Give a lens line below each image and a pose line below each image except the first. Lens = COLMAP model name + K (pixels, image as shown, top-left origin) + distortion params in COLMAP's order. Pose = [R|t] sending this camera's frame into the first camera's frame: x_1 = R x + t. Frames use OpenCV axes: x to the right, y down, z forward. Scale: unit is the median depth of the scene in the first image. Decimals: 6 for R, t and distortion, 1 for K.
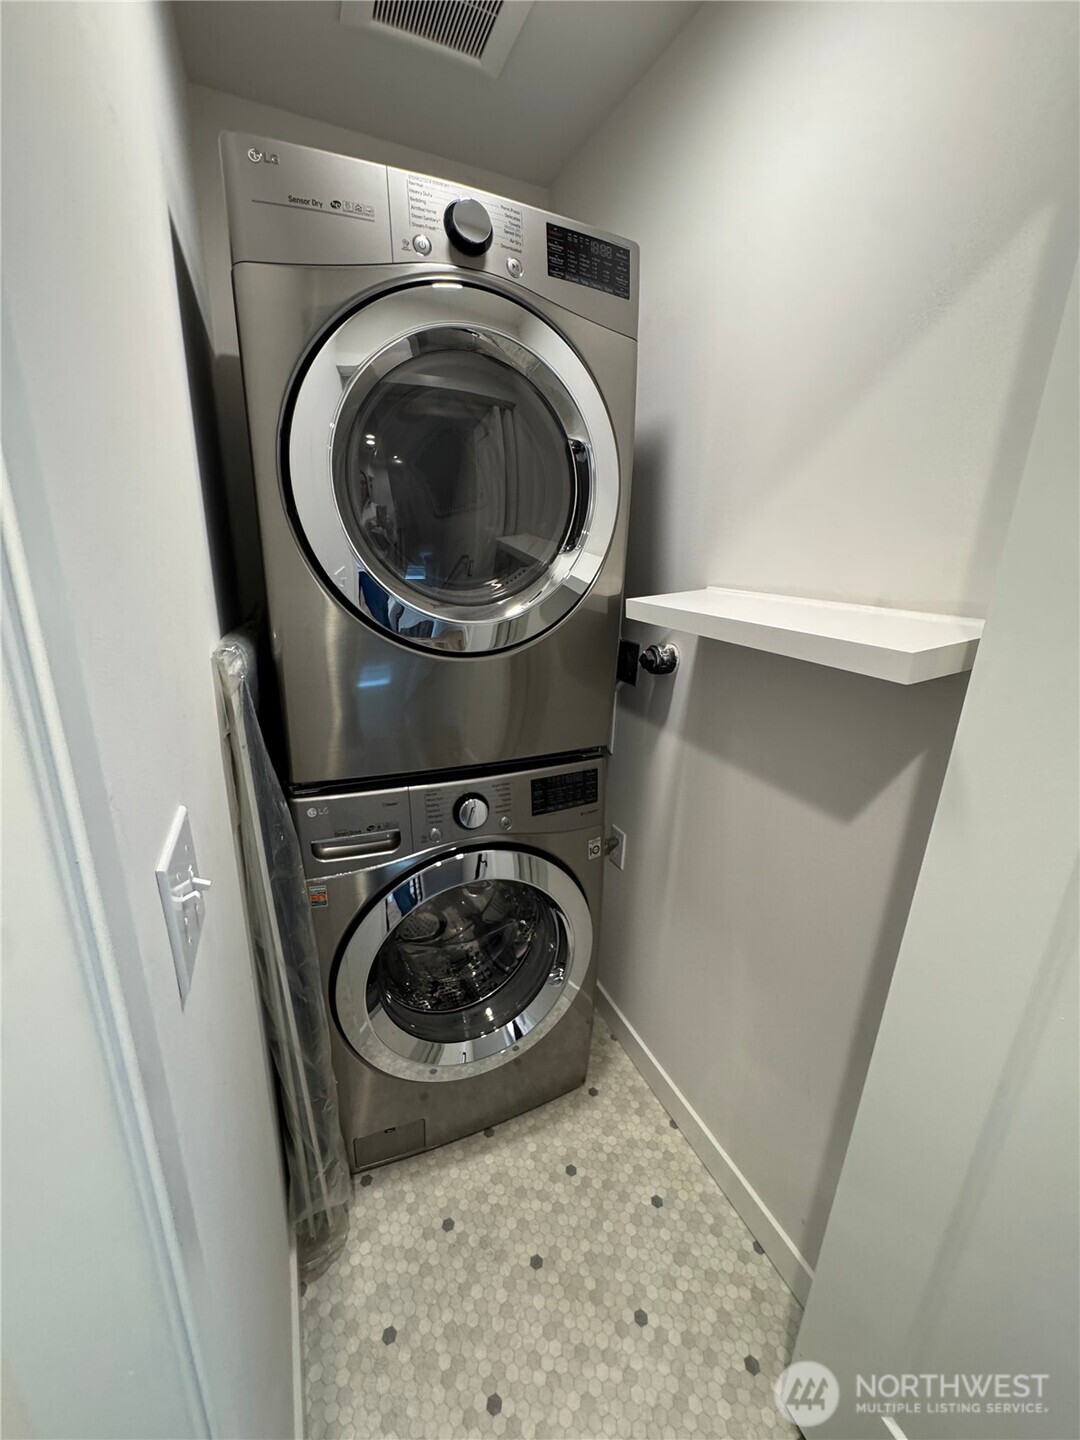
lens RADIAL K [[573.8, 0, 540.0], [0, 573.8, 720.0], [0, 0, 1]] dist [-0.004033, 0.000229]
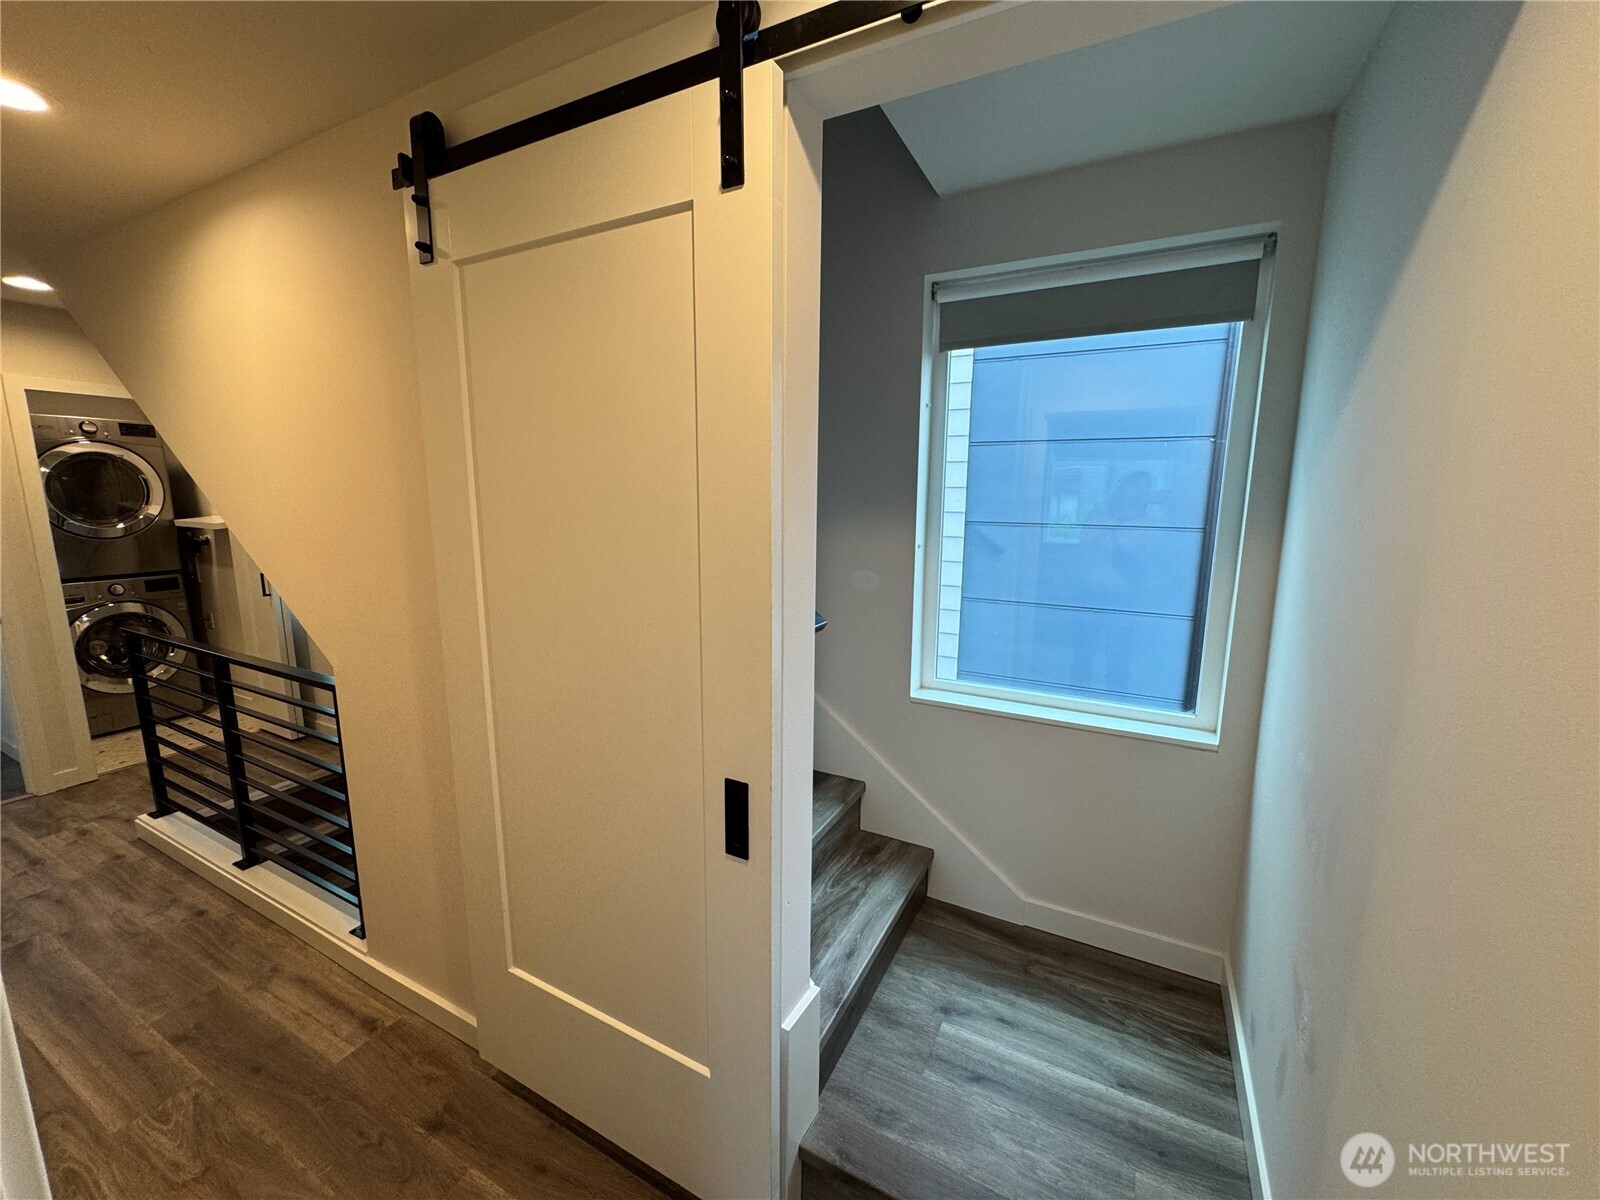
lens RADIAL K [[638.9, 0, 801.3], [0, 638.9, 599.7], [0, 0, 1]] dist [-0.004544, 0.000891]
pose [[0.783293, -0.128960, 0.608130, 0.659032], [0.197227, 0.979260, -0.046374, 1.066506], [-0.589537, 0.156264, 0.792482, -3.767404]]
